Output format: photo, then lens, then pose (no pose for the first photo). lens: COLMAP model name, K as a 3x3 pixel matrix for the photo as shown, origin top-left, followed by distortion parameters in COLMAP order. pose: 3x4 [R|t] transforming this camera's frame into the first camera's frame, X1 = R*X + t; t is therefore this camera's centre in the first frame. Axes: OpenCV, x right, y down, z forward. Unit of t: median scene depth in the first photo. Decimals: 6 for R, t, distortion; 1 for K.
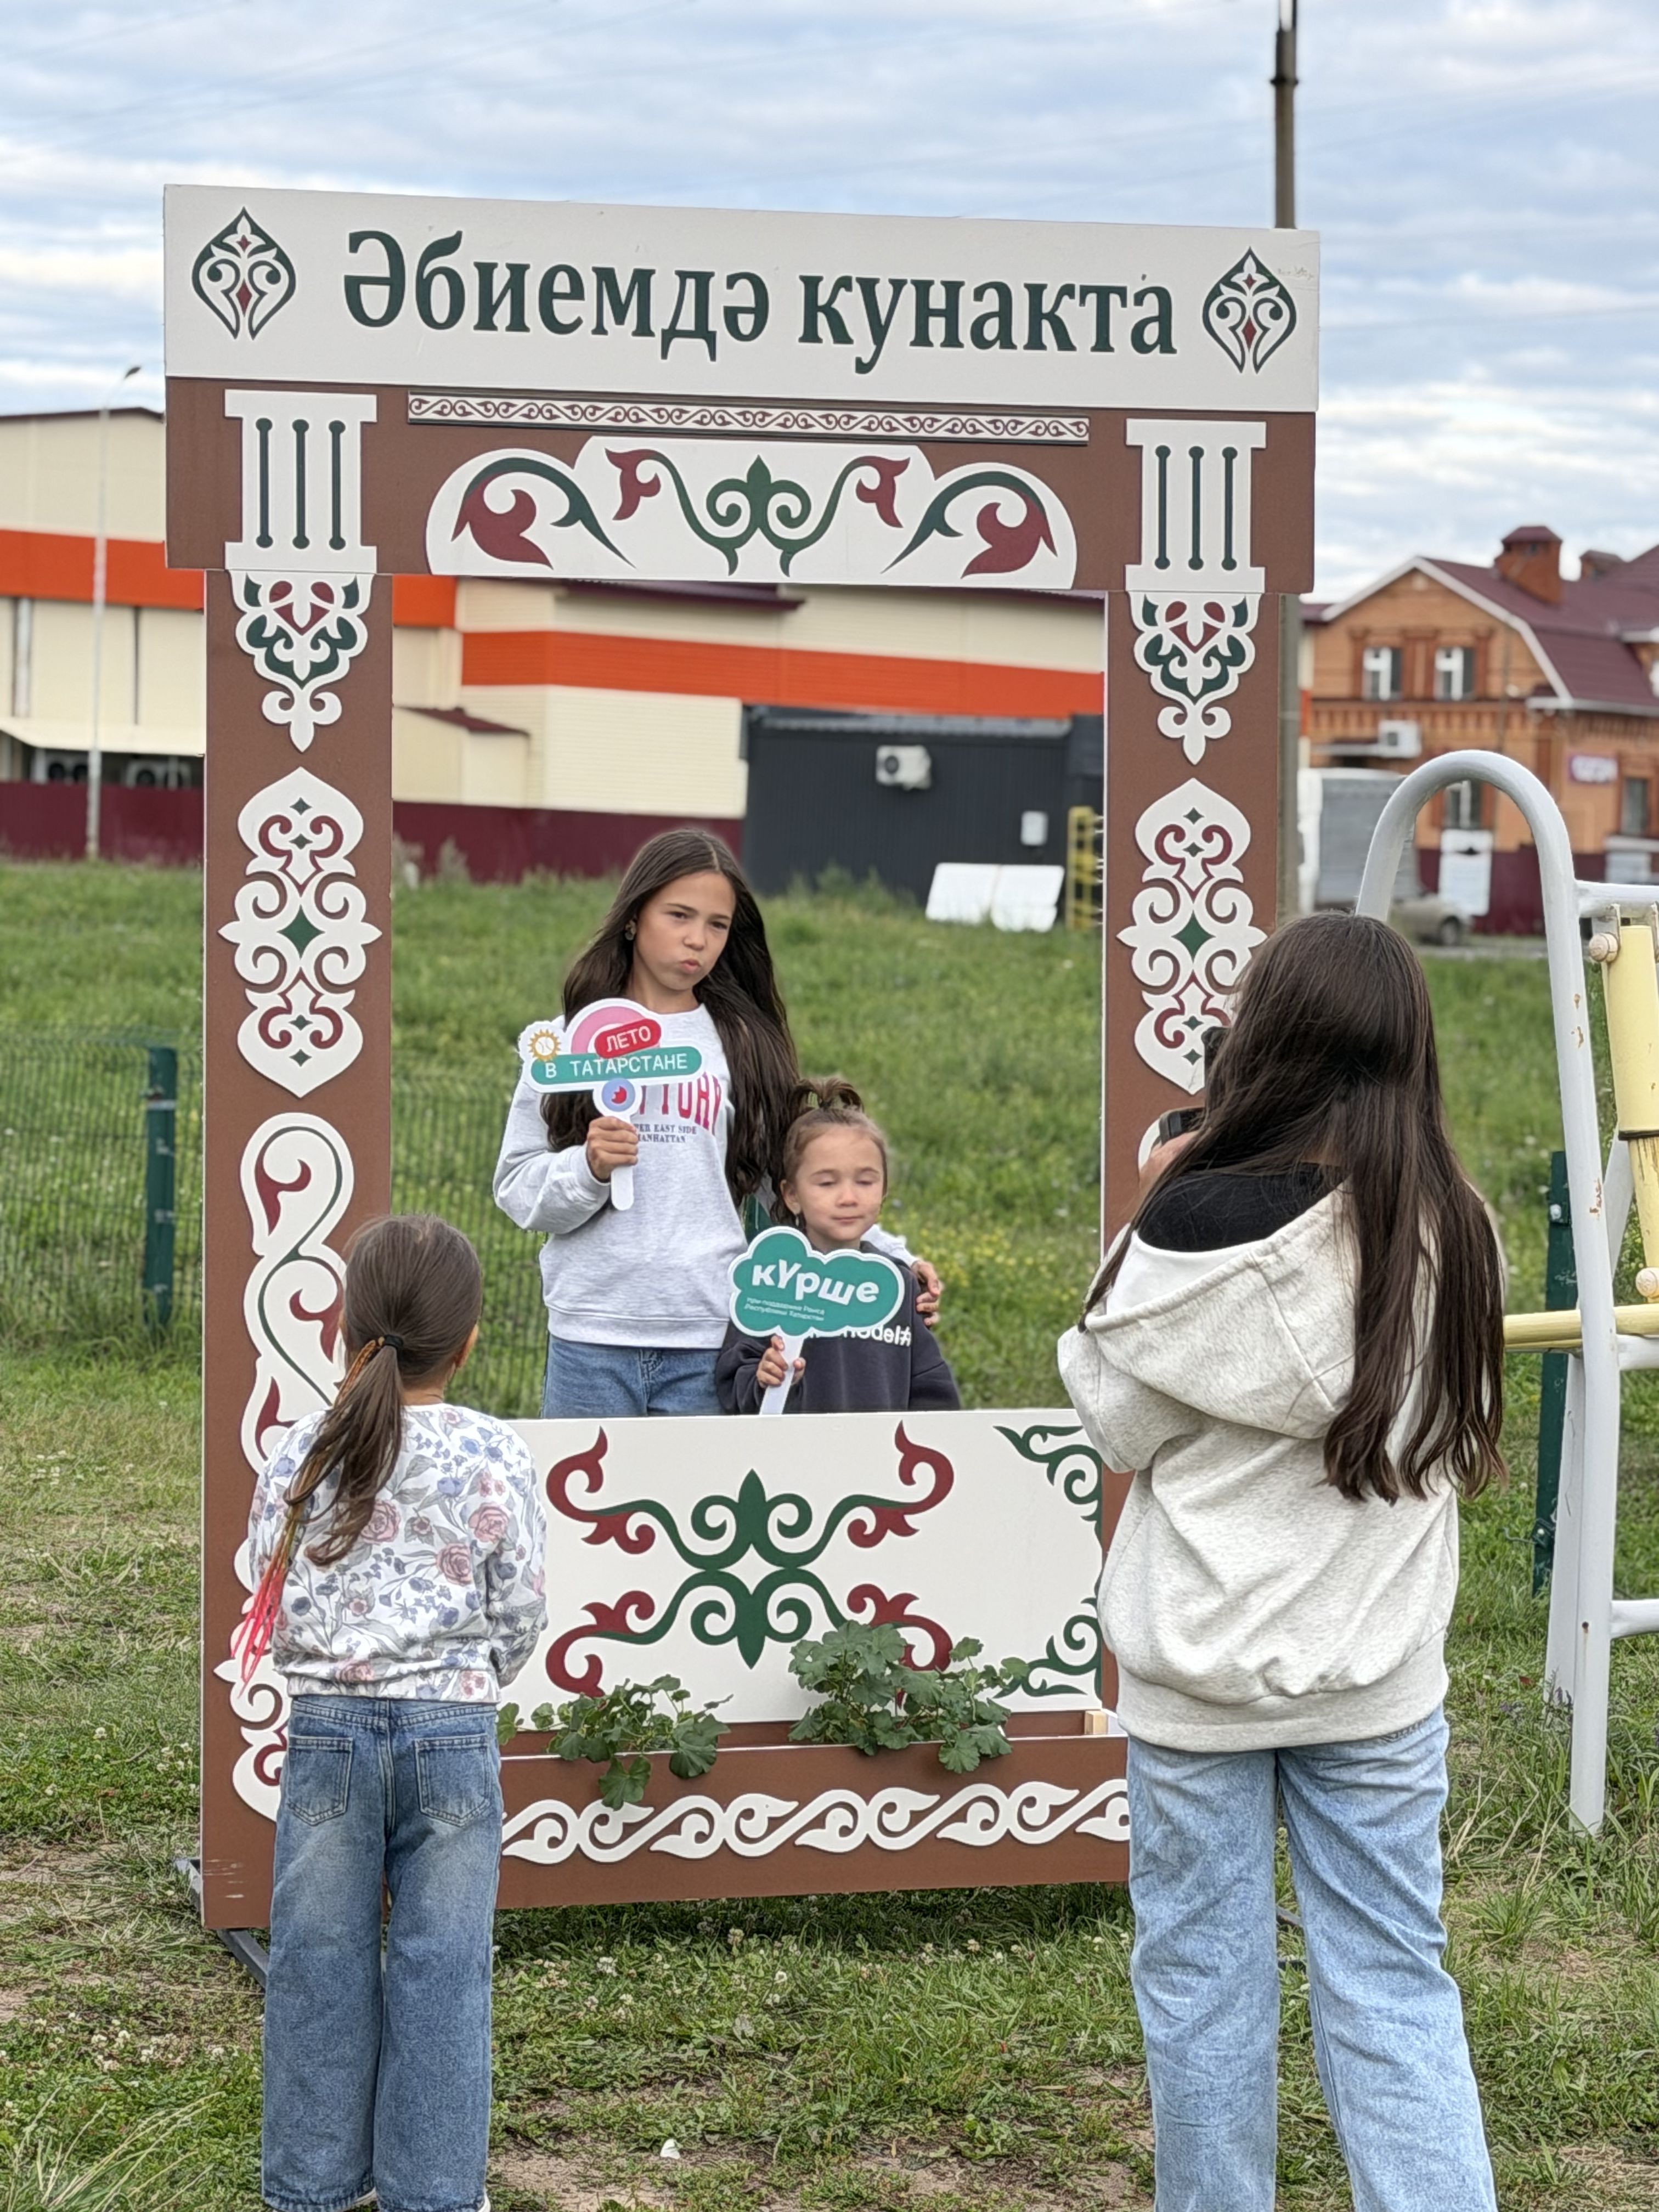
lens RADIAL K [[5345.6, 0, 830.1], [0, 5345.6, 1123.9], [0, 0, 1]] dist [0.204988, 0.000000]
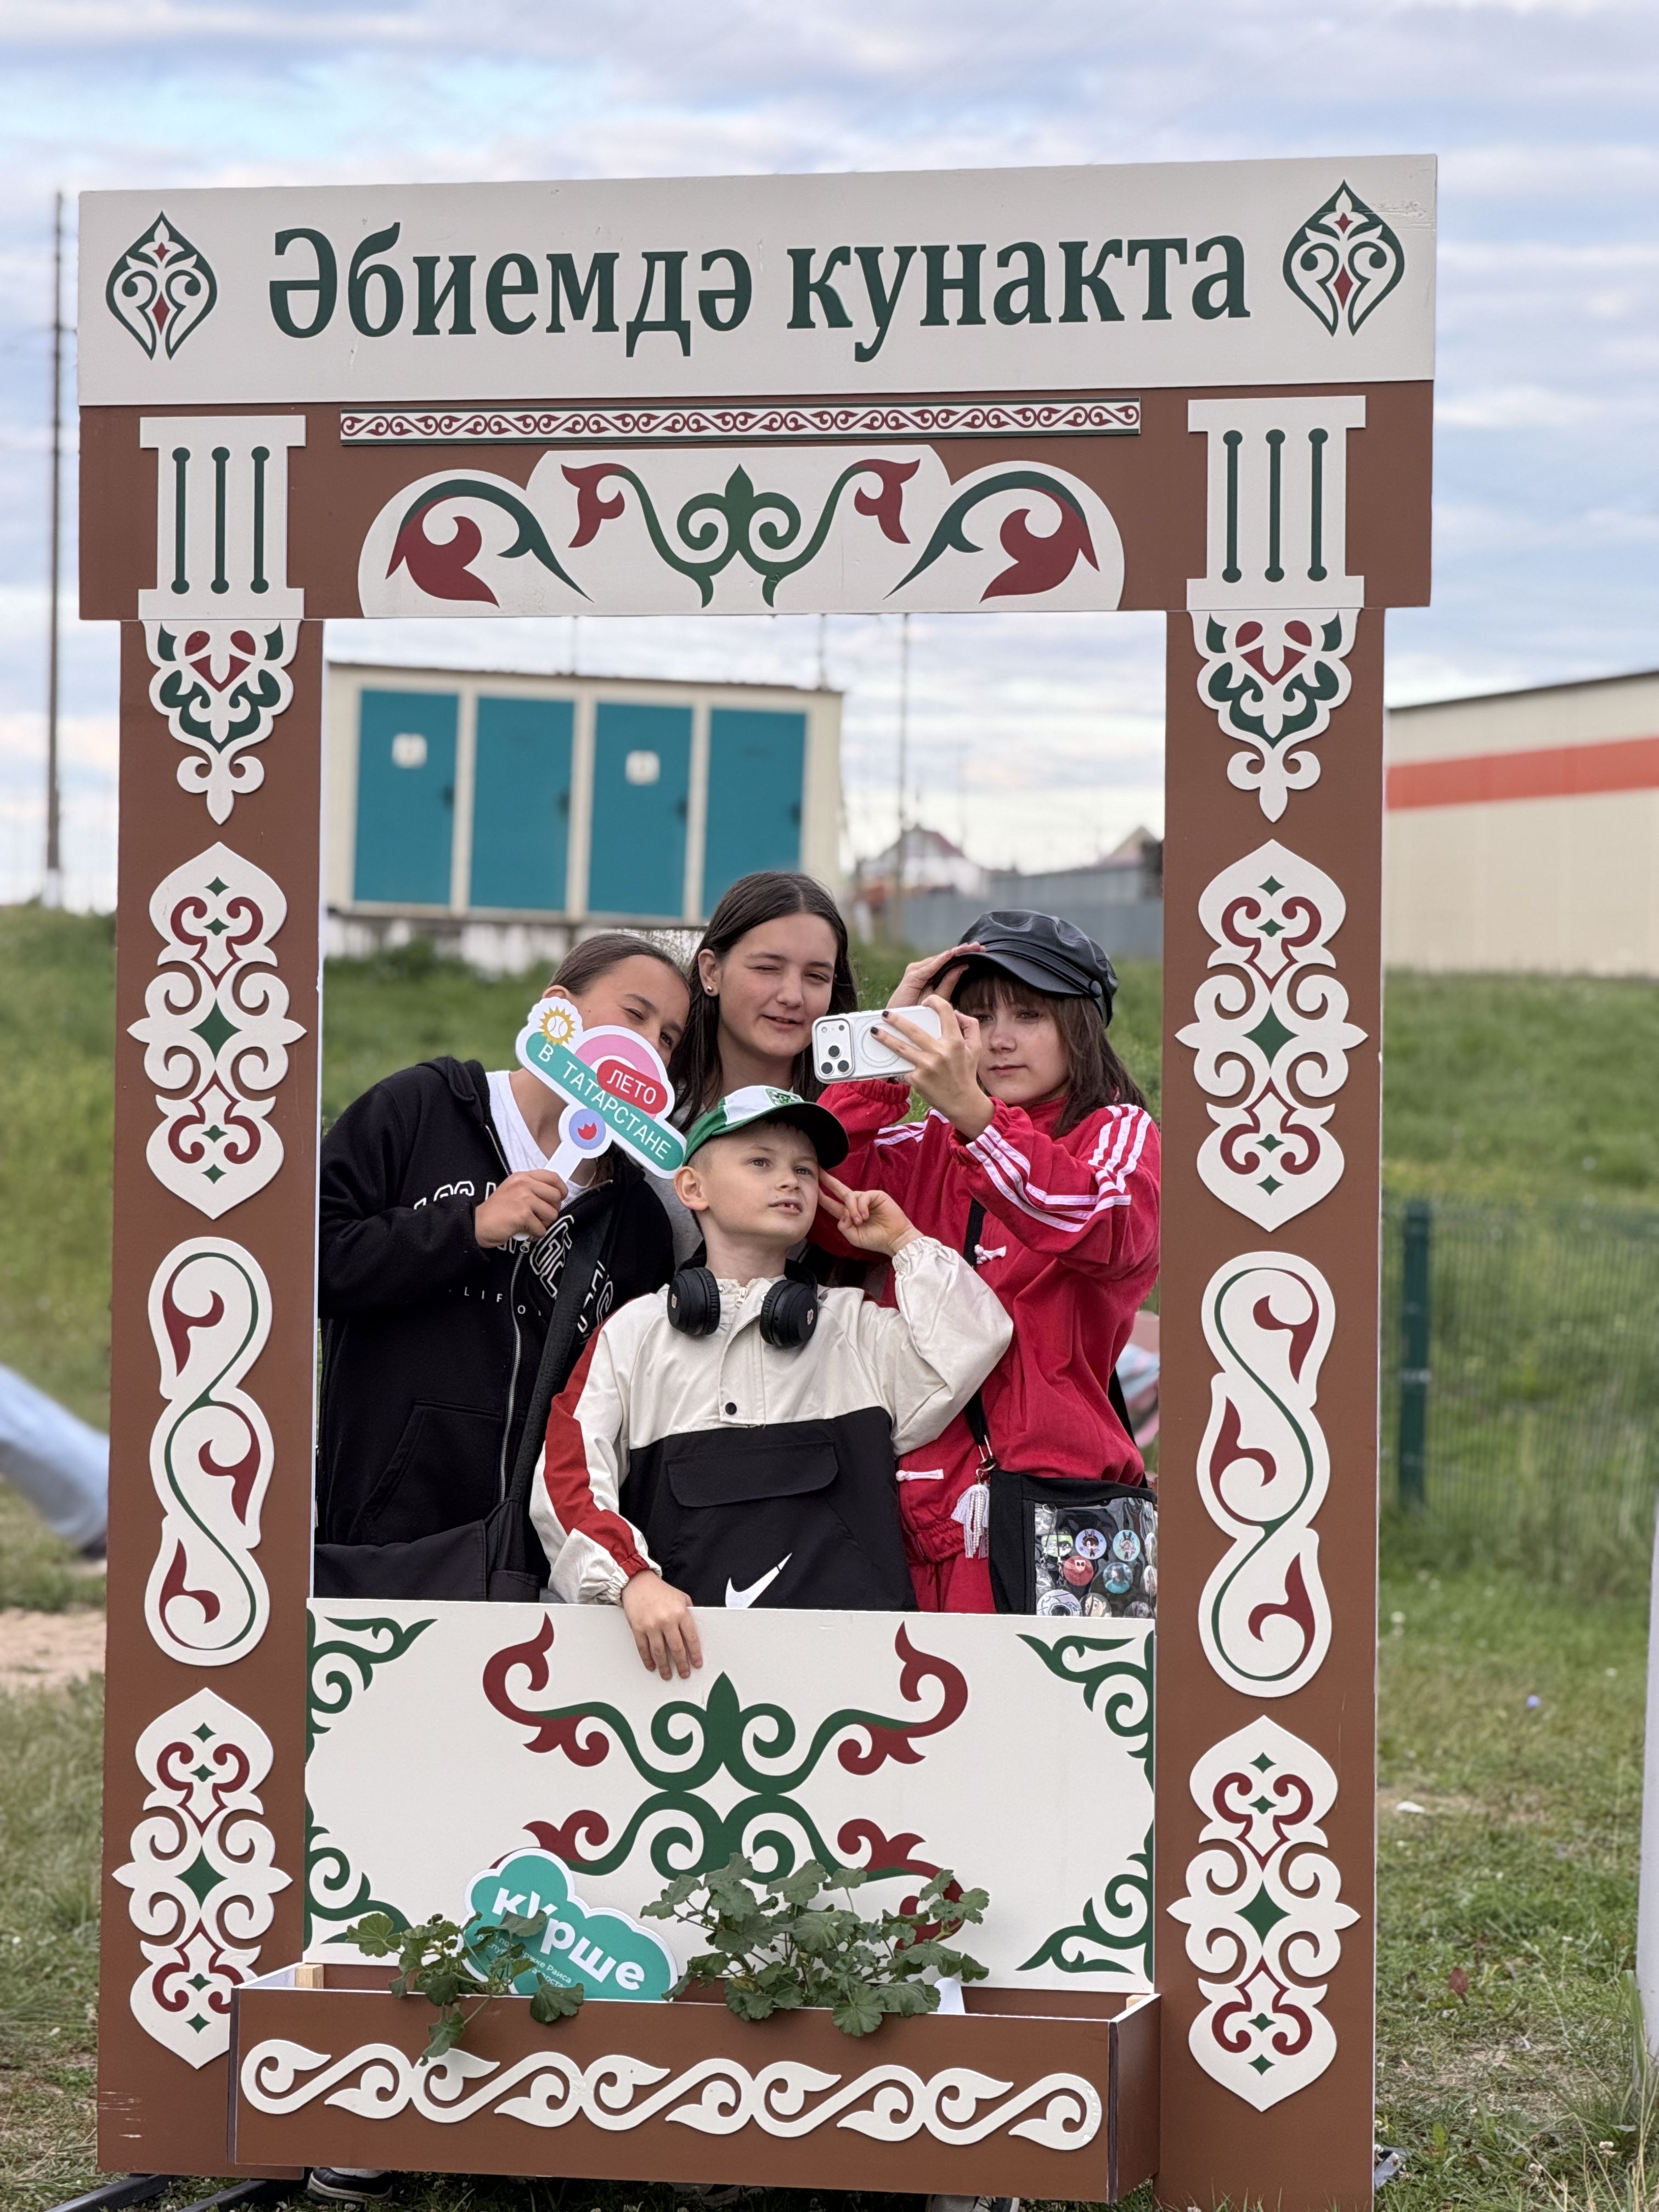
lens RADIAL K [[6375.9, 0, 830.1], [0, 6375.9, 1090.6], [0, 0, 1]] dist [0.162474, 0.000000]
pose [[0.881244, 0.004254, -0.472642, 0.472170], [-0.017834, 0.999547, -0.024254, -0.002415], [0.472325, 0.029803, 0.880921, 0.126911]]
